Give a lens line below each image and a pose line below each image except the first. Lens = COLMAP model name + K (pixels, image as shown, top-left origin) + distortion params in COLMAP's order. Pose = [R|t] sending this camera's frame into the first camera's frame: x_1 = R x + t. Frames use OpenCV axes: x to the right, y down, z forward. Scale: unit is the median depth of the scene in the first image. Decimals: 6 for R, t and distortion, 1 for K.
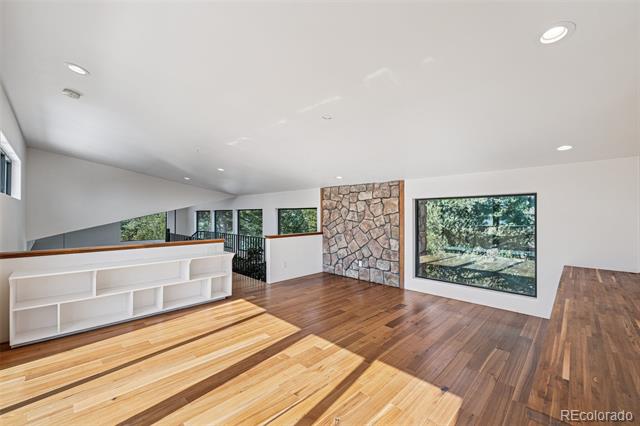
lens RADIAL K [[267.7, 0, 322.4], [0, 267.7, 212.7], [0, 0, 1]] dist [-0.001520, 0.000077]
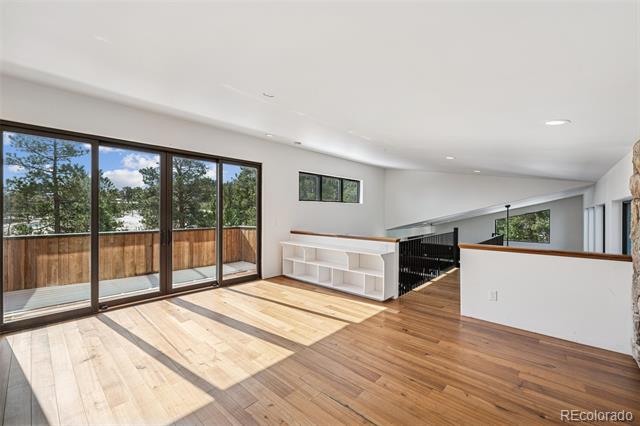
lens RADIAL K [[267.7, 0, 318.6], [0, 267.7, 211.4], [0, 0, 1]] dist [-0.001520, 0.000077]
pose [[0.013777, -0.004363, -0.999896, 0.738515], [0.001458, 0.999990, -0.004343, 0.009931], [0.999904, -0.001398, 0.013783, 0.984098]]
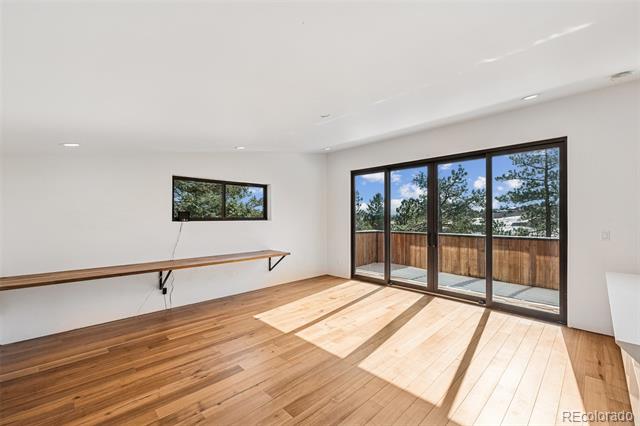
lens RADIAL K [[267.7, 0, 317.0], [0, 267.7, 217.3], [0, 0, 1]] dist [-0.001520, 0.000077]
pose [[-0.998964, -0.001288, 0.045482, 0.002626], [-0.001413, 0.999995, -0.002704, 0.013397], [-0.045478, -0.002765, -0.998961, 1.689425]]
